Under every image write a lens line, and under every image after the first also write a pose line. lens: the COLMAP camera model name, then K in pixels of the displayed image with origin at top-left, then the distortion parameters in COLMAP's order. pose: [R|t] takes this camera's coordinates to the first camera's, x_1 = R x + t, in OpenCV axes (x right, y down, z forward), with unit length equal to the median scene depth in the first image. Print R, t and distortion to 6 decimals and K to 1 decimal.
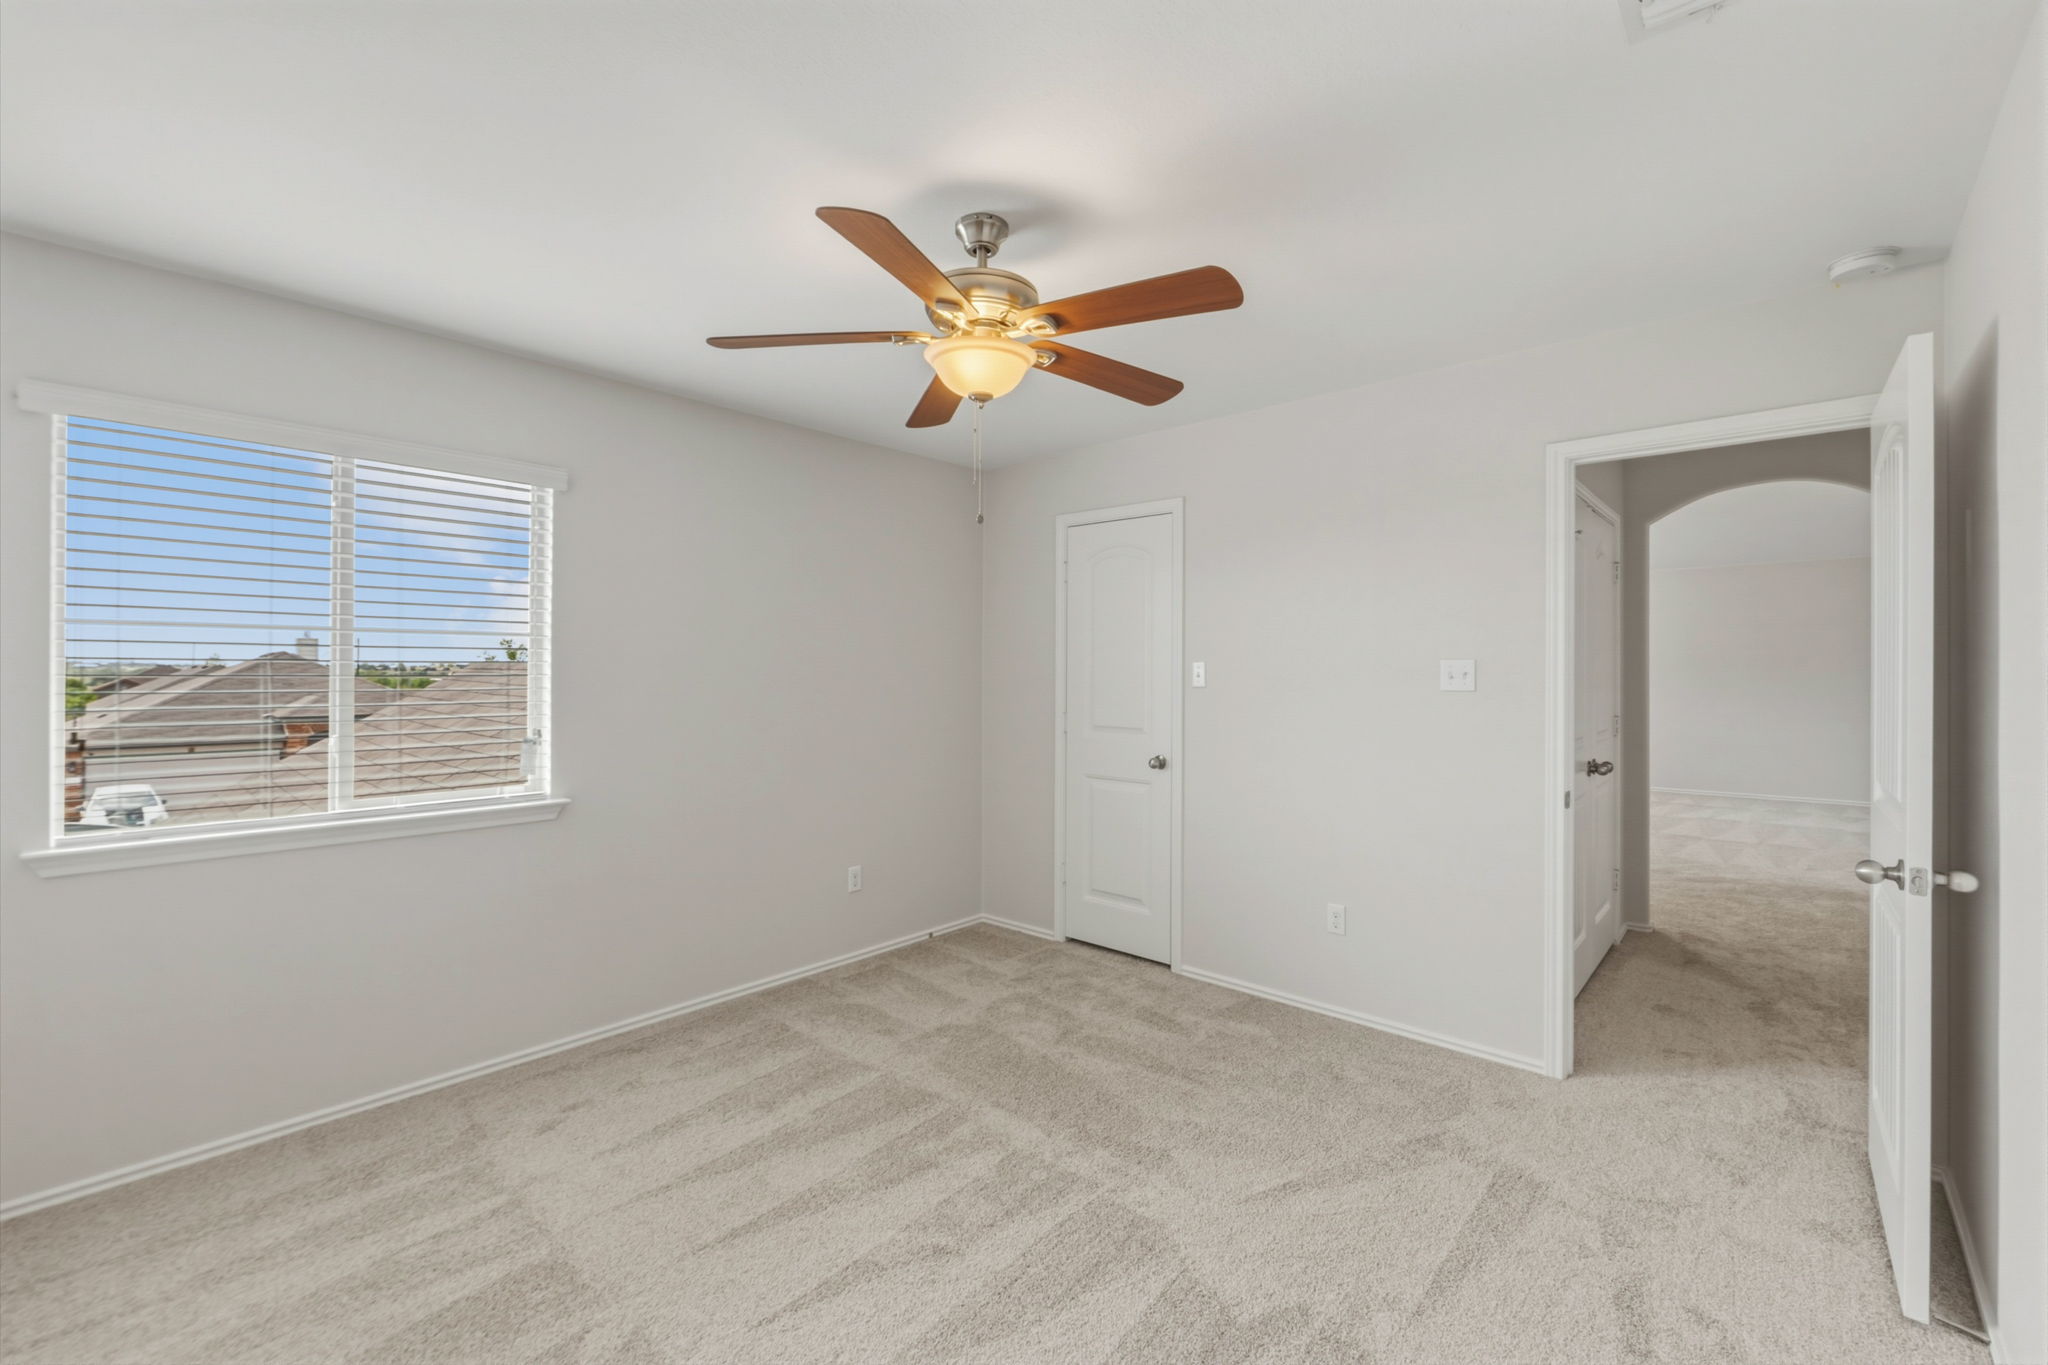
lens RADIAL K [[857.4, 0, 1037.3], [0, 857.4, 668.9], [0, 0, 1]] dist [-0.007623, -0.000254]
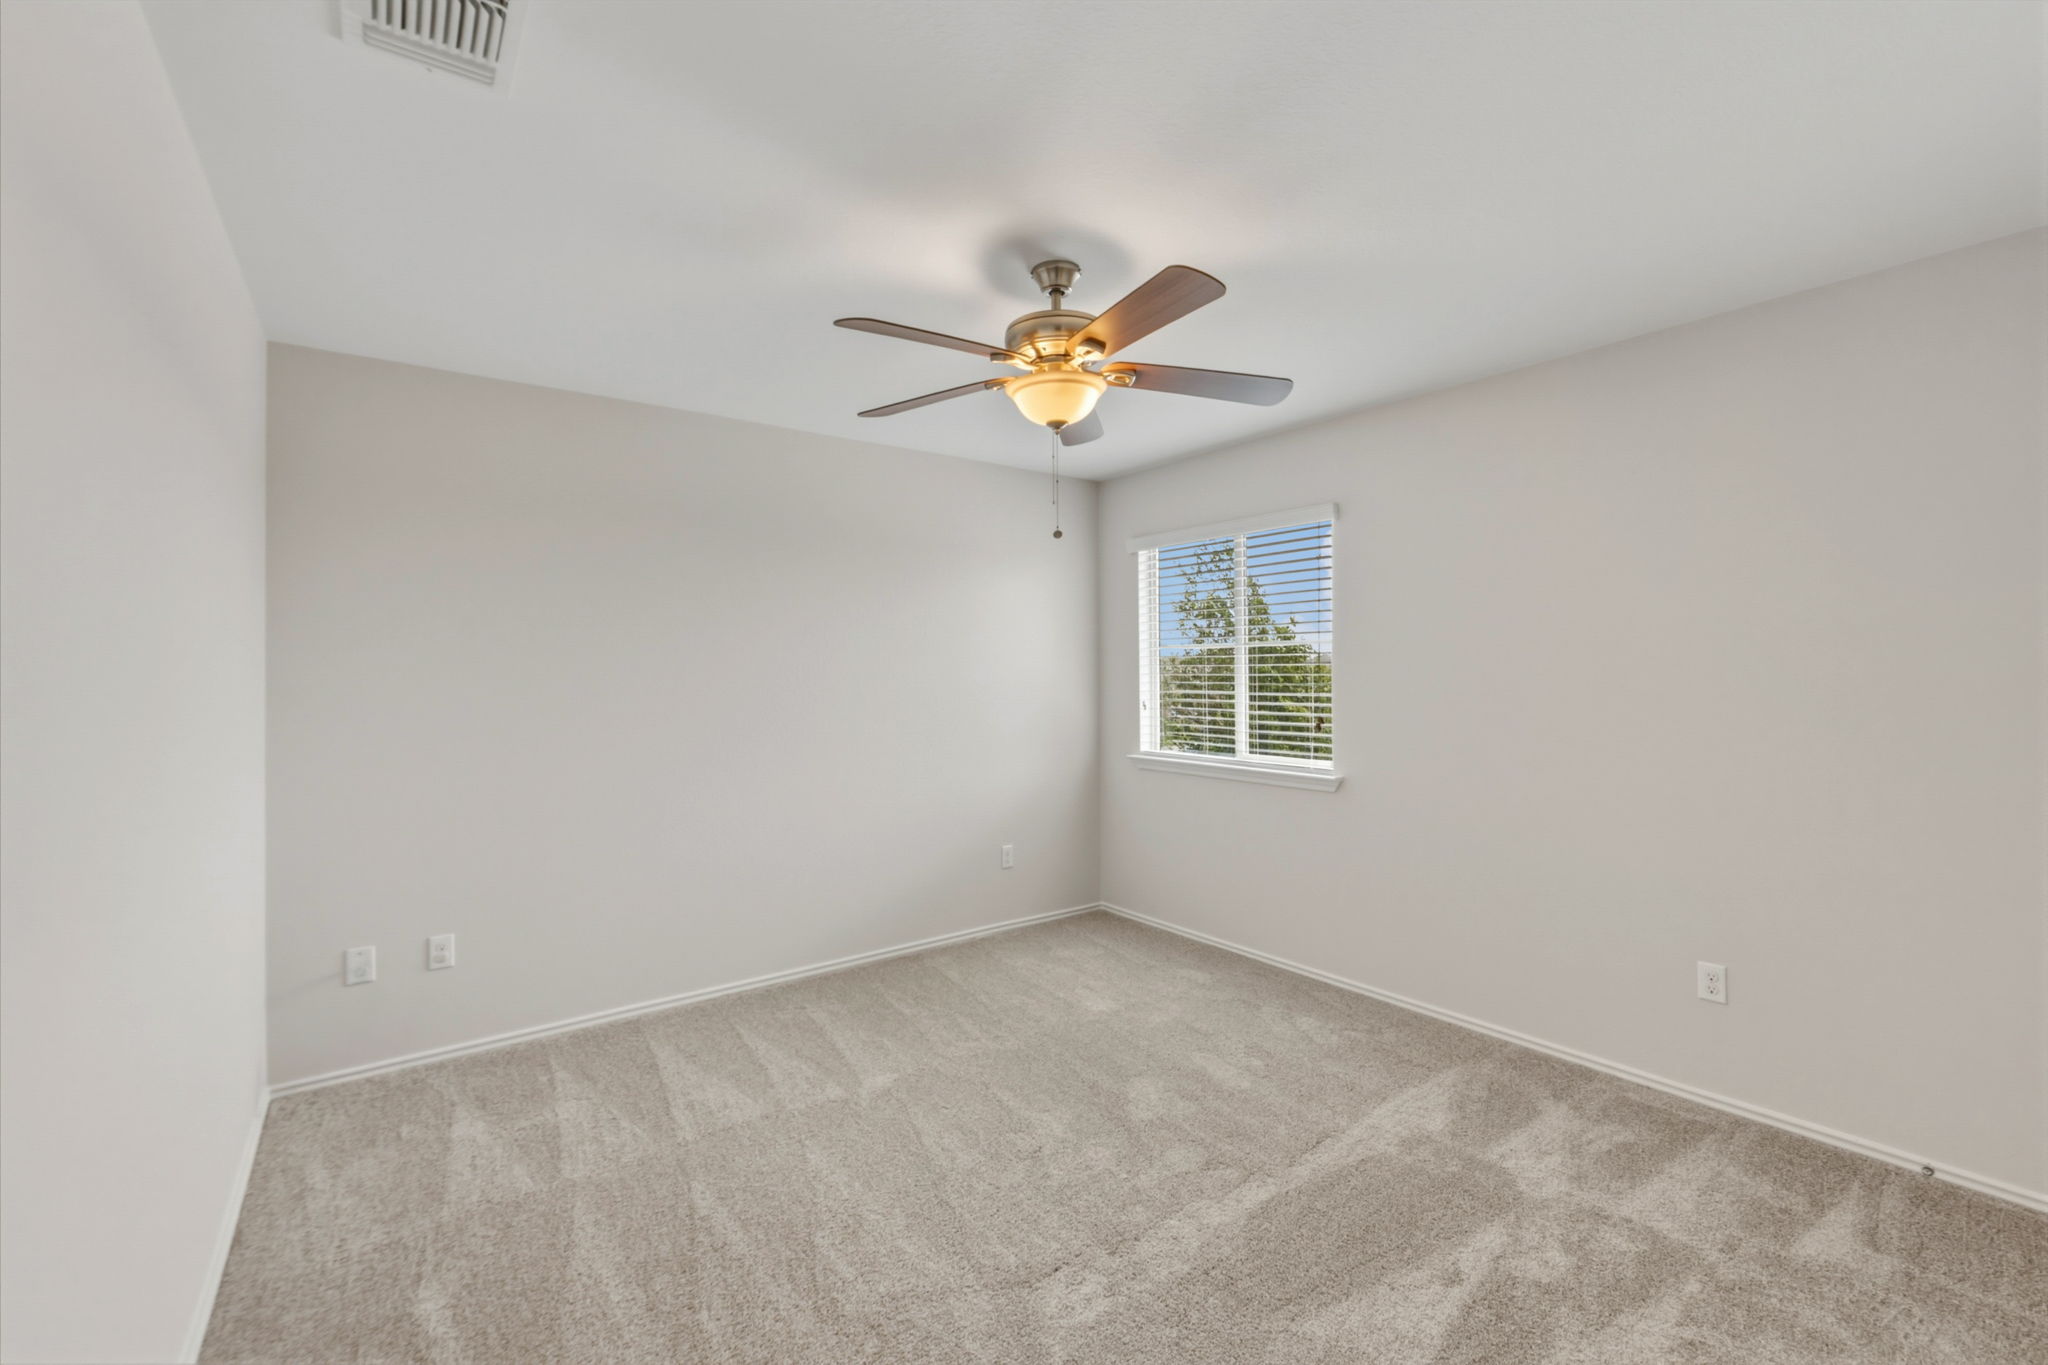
lens RADIAL K [[857.4, 0, 1037.3], [0, 857.4, 668.9], [0, 0, 1]] dist [-0.007623, -0.000254]
pose [[-0.198283, -0.007927, -0.980113, 0.634023], [0.004424, 0.999950, -0.008982, 0.009074], [0.980135, -0.006117, -0.198238, 0.738972]]
